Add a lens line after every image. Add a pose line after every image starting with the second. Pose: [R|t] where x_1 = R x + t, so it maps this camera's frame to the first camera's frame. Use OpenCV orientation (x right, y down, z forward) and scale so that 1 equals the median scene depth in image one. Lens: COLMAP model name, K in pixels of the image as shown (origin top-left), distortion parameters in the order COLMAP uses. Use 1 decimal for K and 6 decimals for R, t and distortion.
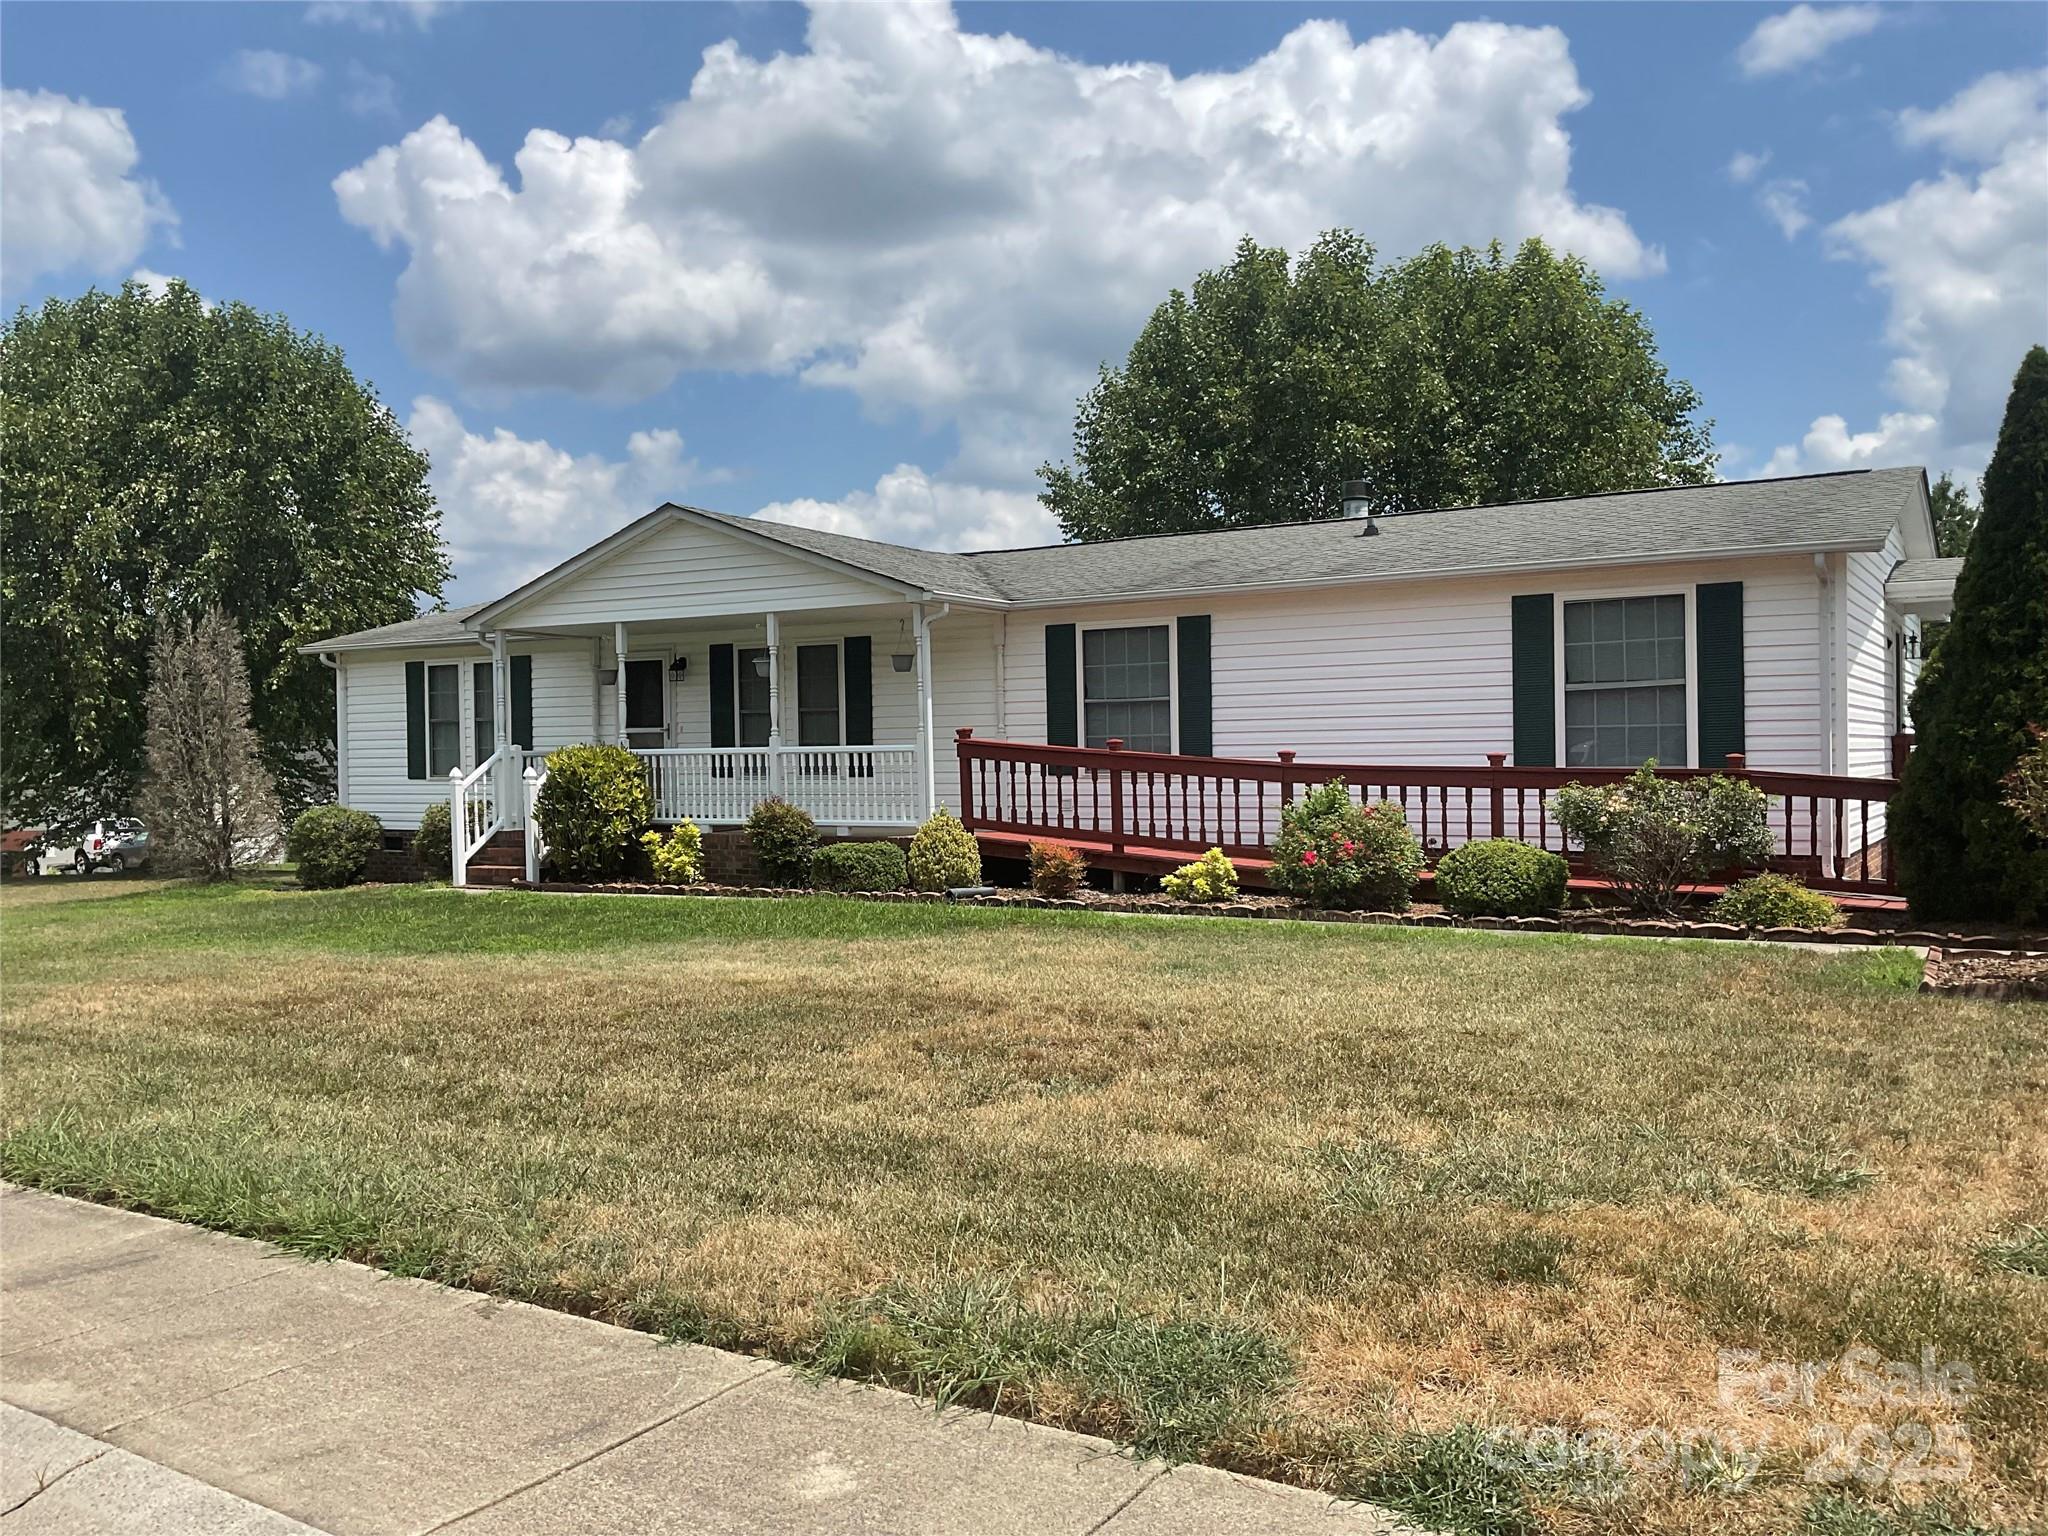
lens RADIAL K [[1726.1, 0, 1013.6], [0, 1726.1, 774.2], [0, 0, 1]] dist [0.039843, -0.051007]
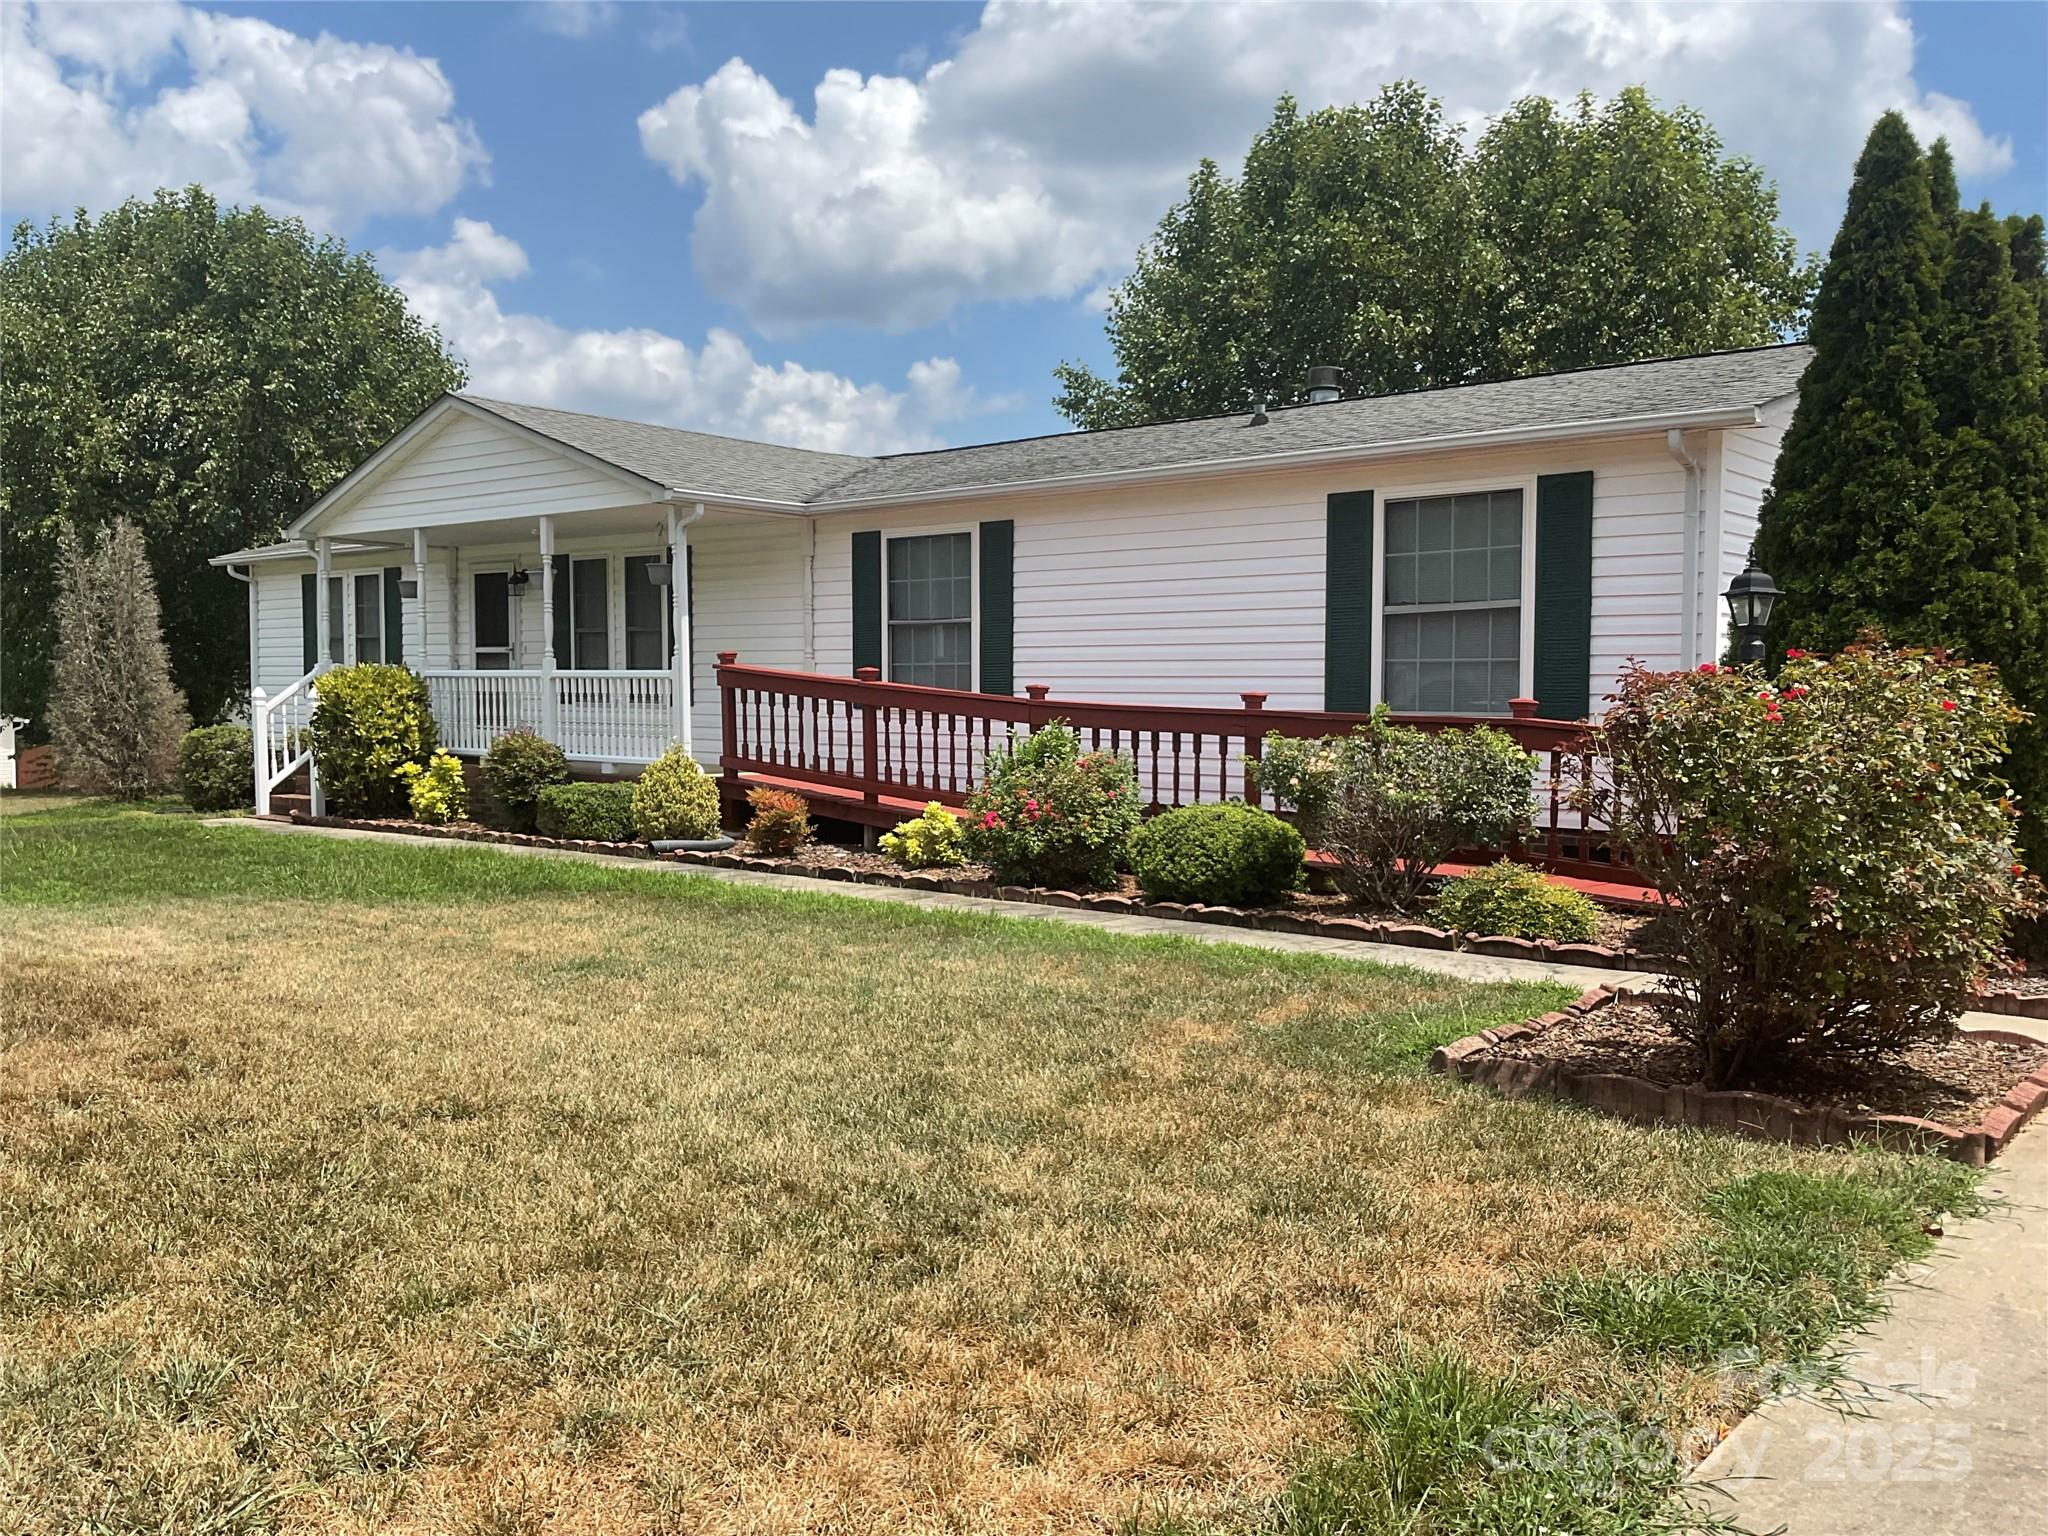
lens RADIAL K [[1709.8, 0, 1024.0], [0, 1709.8, 768.0], [0, 0, 1]] dist [0.058030, -0.089623]
pose [[0.986390, 0.025188, -0.162484, 0.245058], [-0.019059, 0.999051, 0.039167, -0.004976], [0.163316, -0.035537, 0.985934, 0.175245]]
